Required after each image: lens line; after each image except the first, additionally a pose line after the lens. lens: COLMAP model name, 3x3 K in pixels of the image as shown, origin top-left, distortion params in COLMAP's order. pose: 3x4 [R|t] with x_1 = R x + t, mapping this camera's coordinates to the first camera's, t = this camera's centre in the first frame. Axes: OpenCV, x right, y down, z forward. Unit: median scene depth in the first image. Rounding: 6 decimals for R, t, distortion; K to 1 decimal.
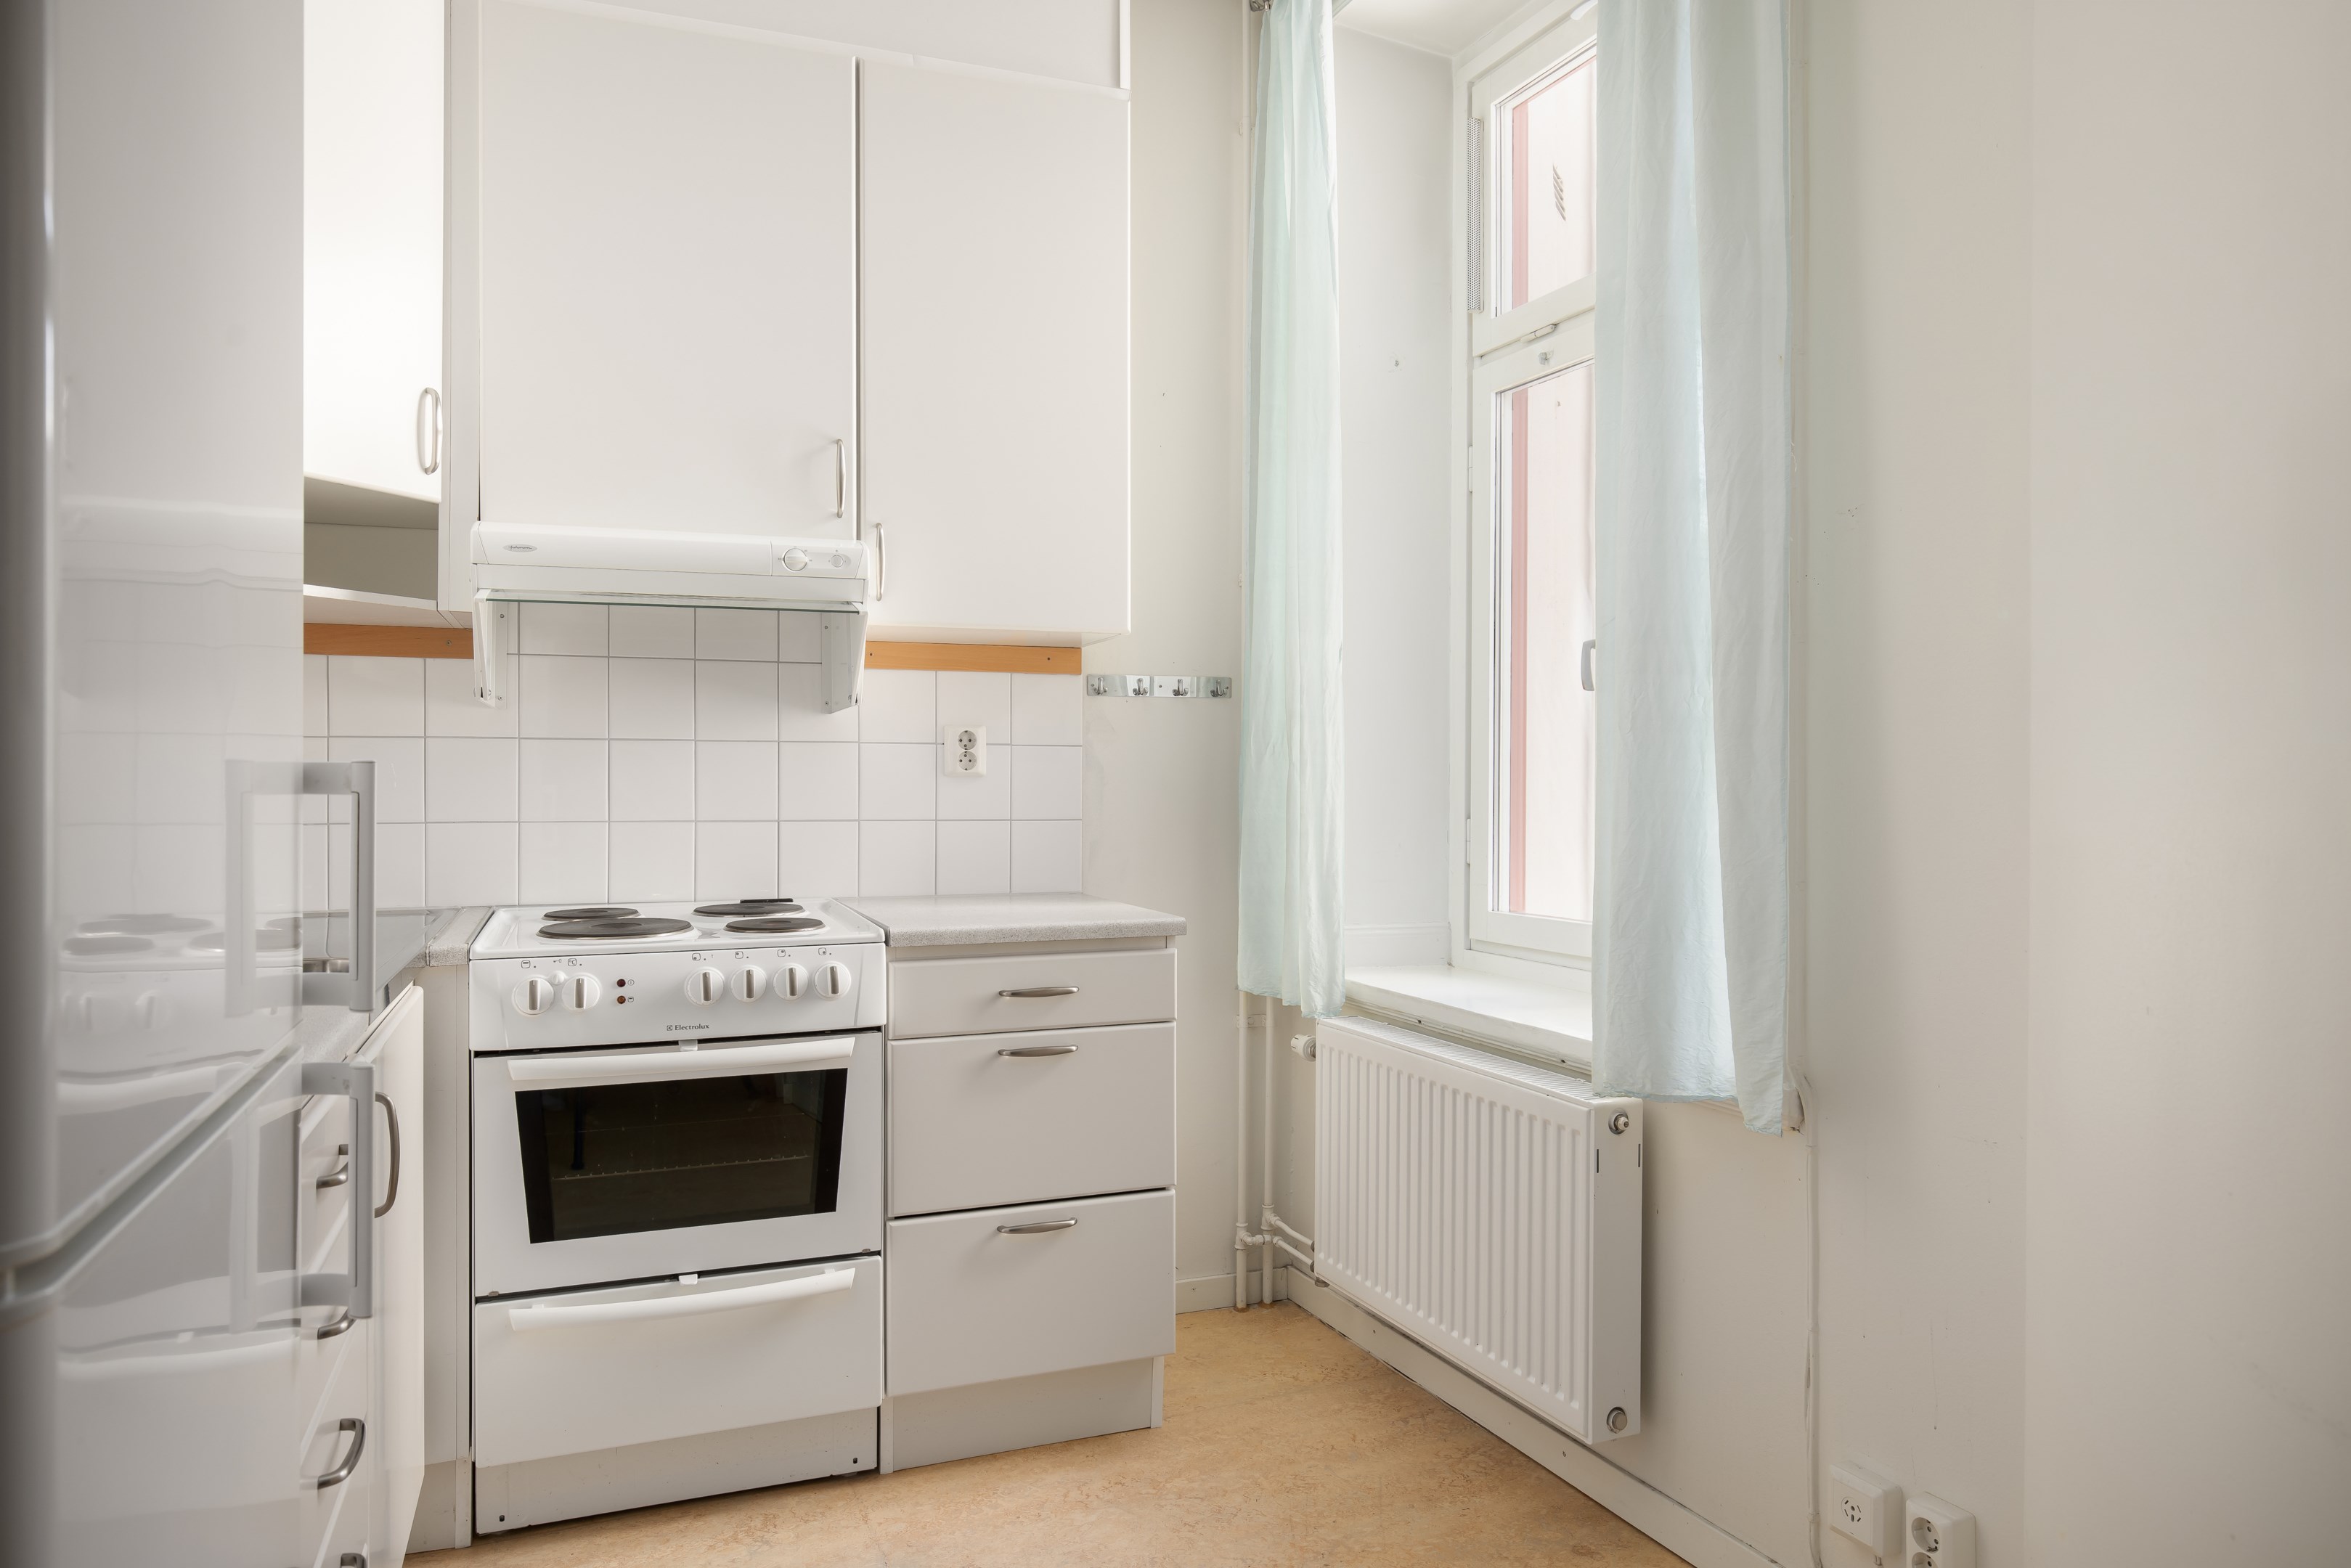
lens RADIAL K [[1621.7, 0, 1175.5], [0, 1621.7, 784.0], [0, 0, 1]] dist [-0.001141, -0.004166]
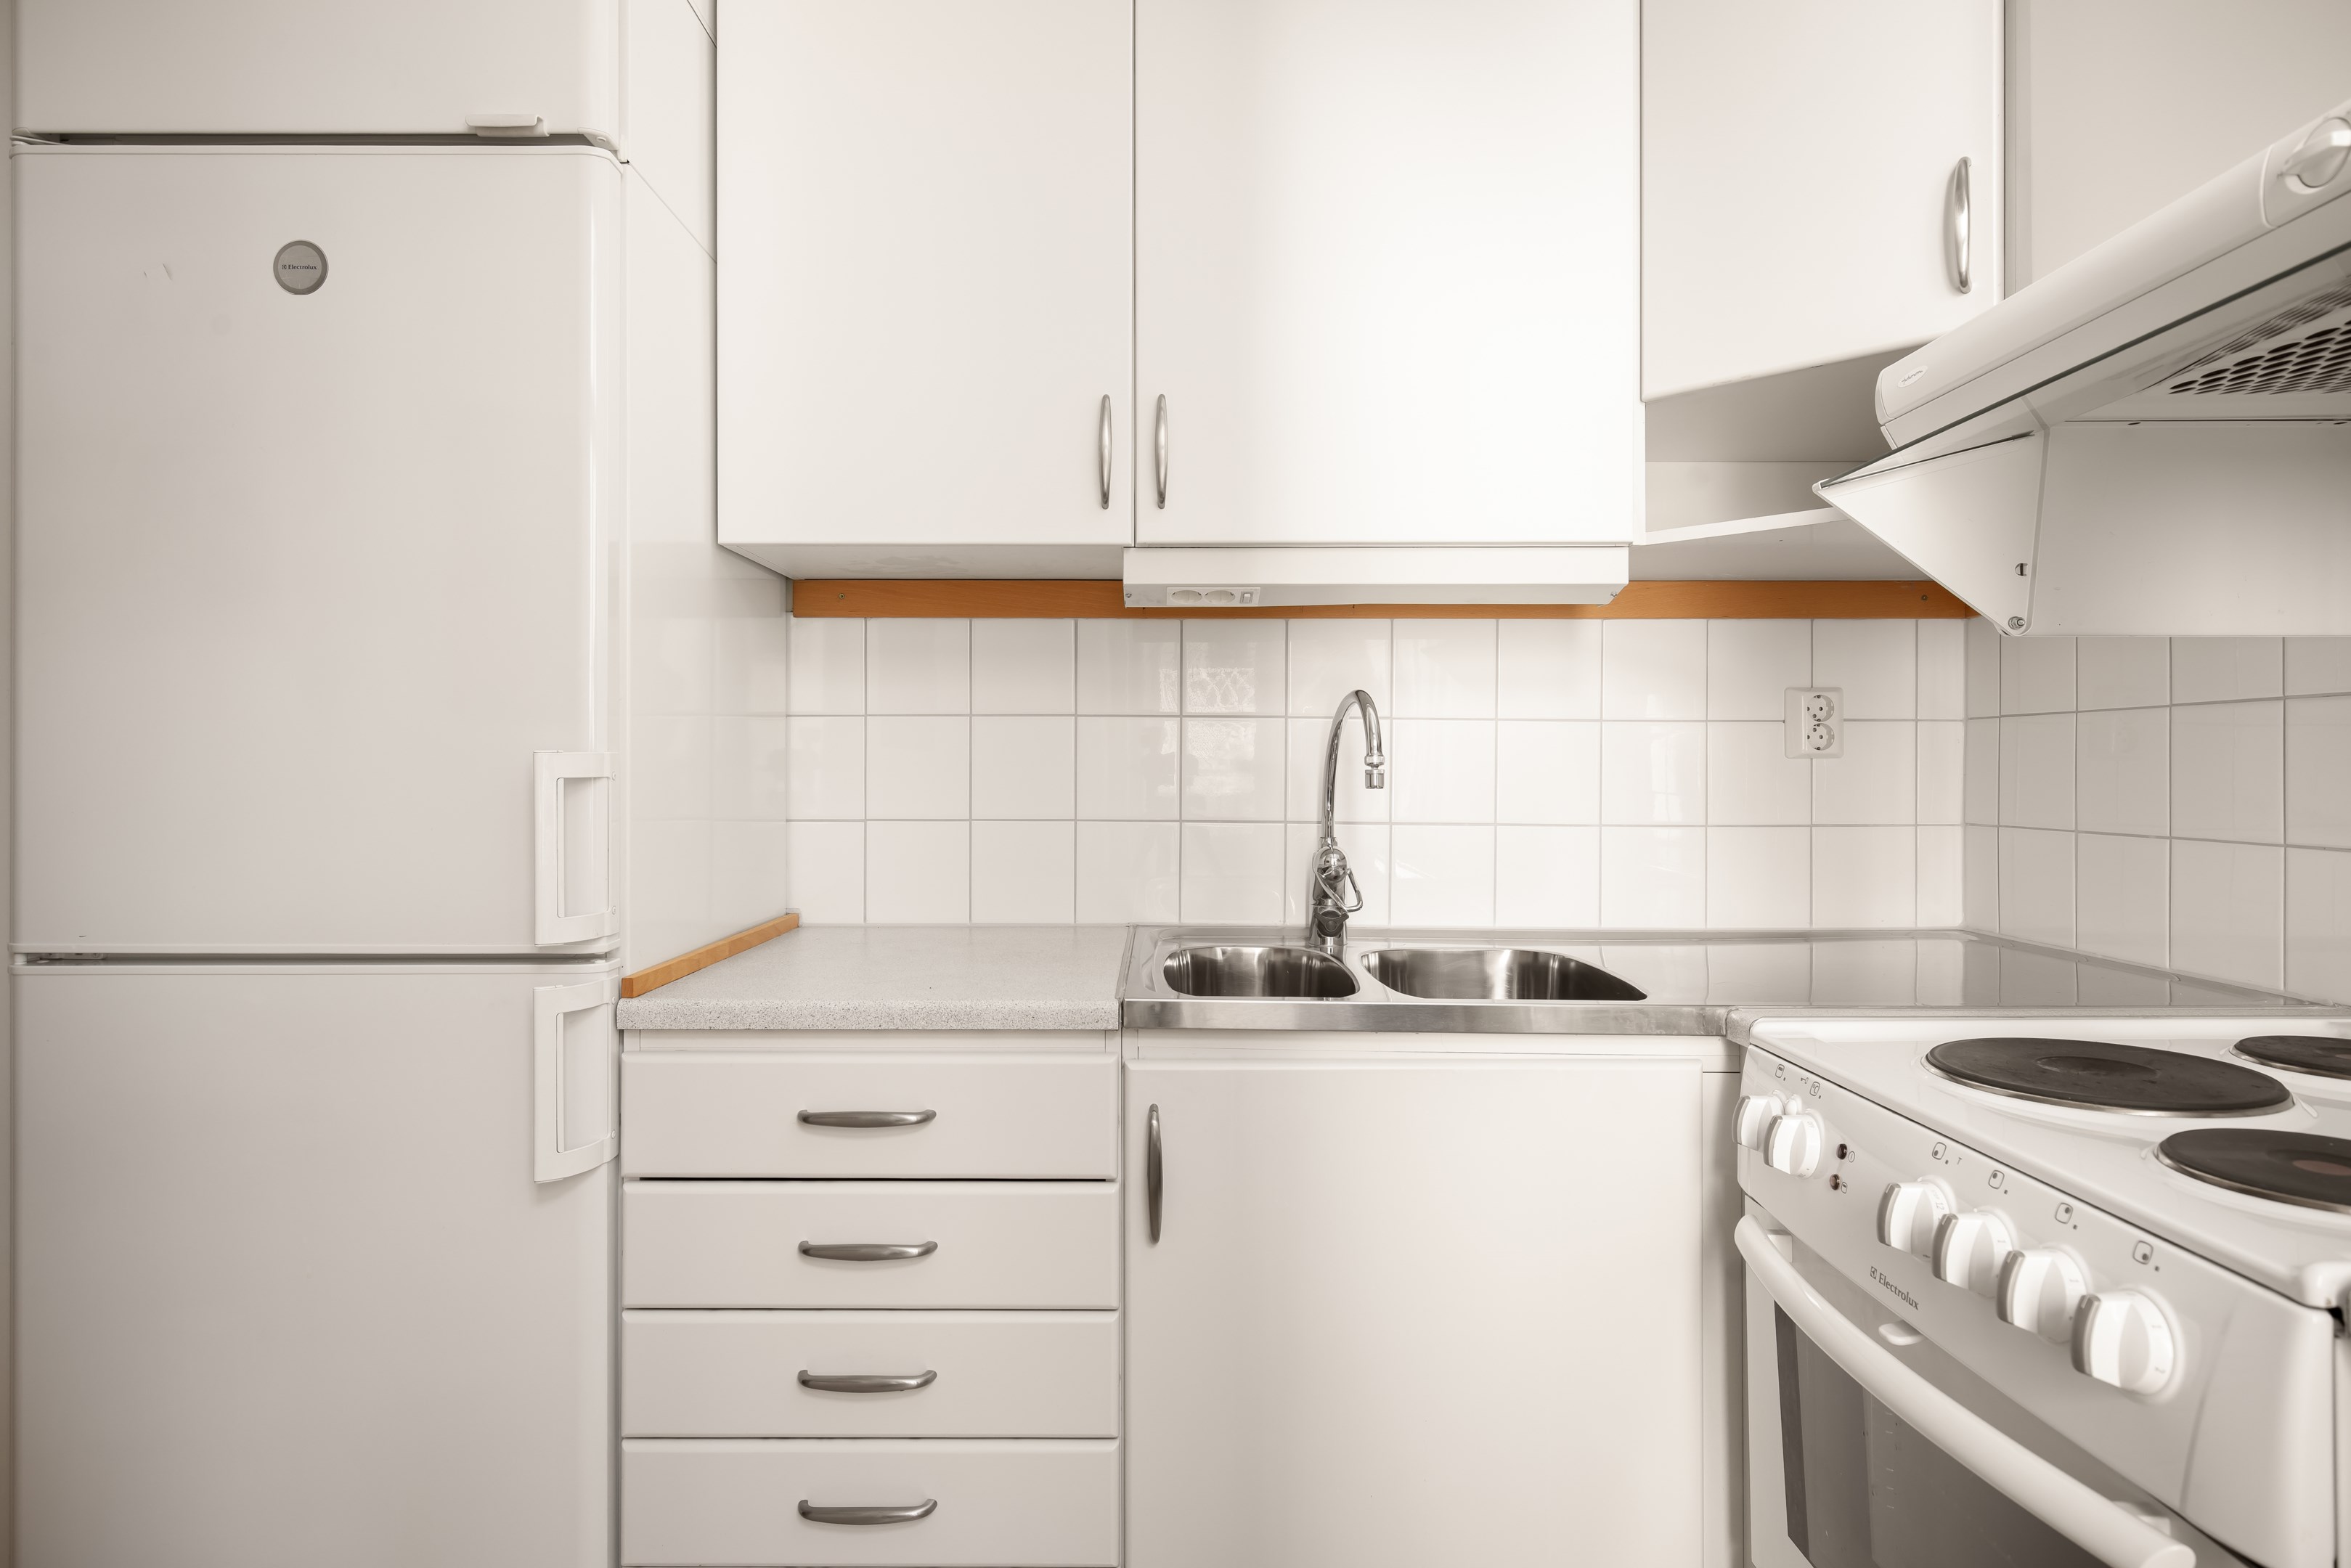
lens RADIAL K [[1301.1, 0, 1173.2], [0, 1301.1, 763.8], [0, 0, 1]] dist [0.000008, 0.000316]
pose [[-0.389404, 0.001439, -0.921066, 0.129920], [-0.005427, 0.999978, 0.003857, -0.005995], [0.921051, 0.006501, -0.389388, 0.877814]]
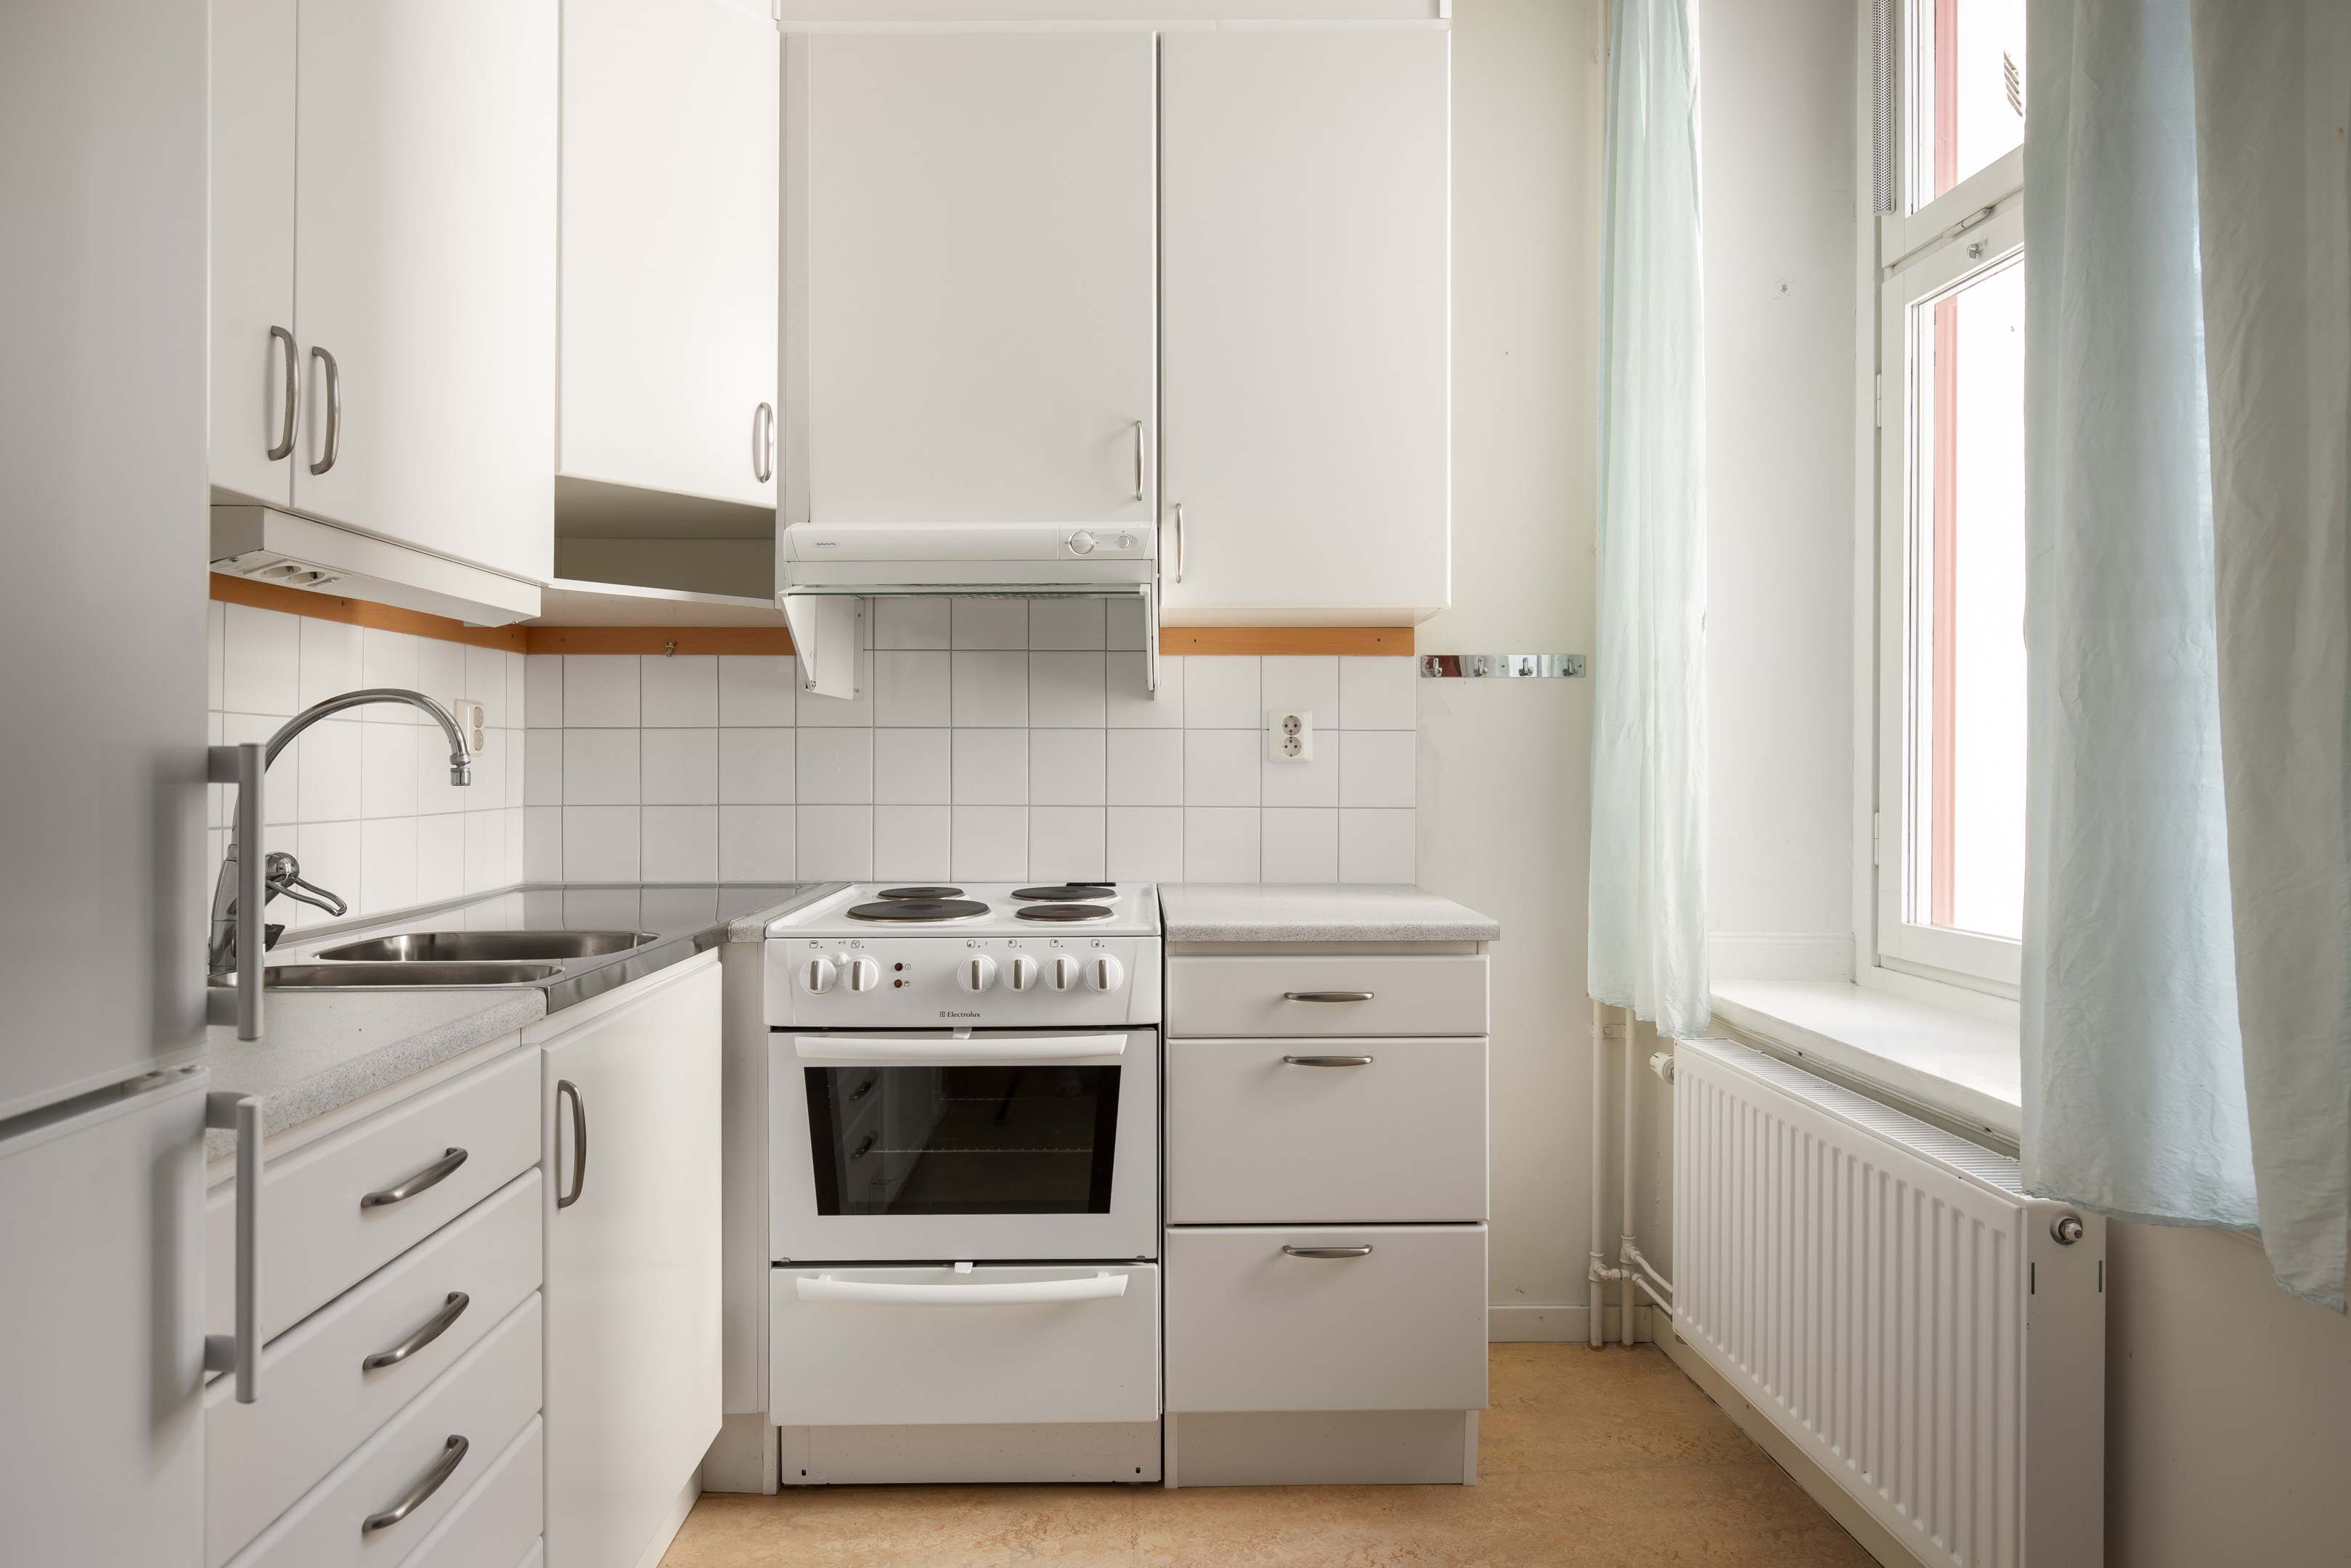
lens RADIAL K [[1301.1, 0, 1173.2], [0, 1301.1, 763.8], [0, 0, 1]] dist [0.000008, 0.000316]
pose [[0.931559, -0.000109, -0.363591, 0.102651], [-0.001401, 0.999991, -0.003891, -0.000937], [0.363588, 0.004134, 0.931551, 0.278775]]
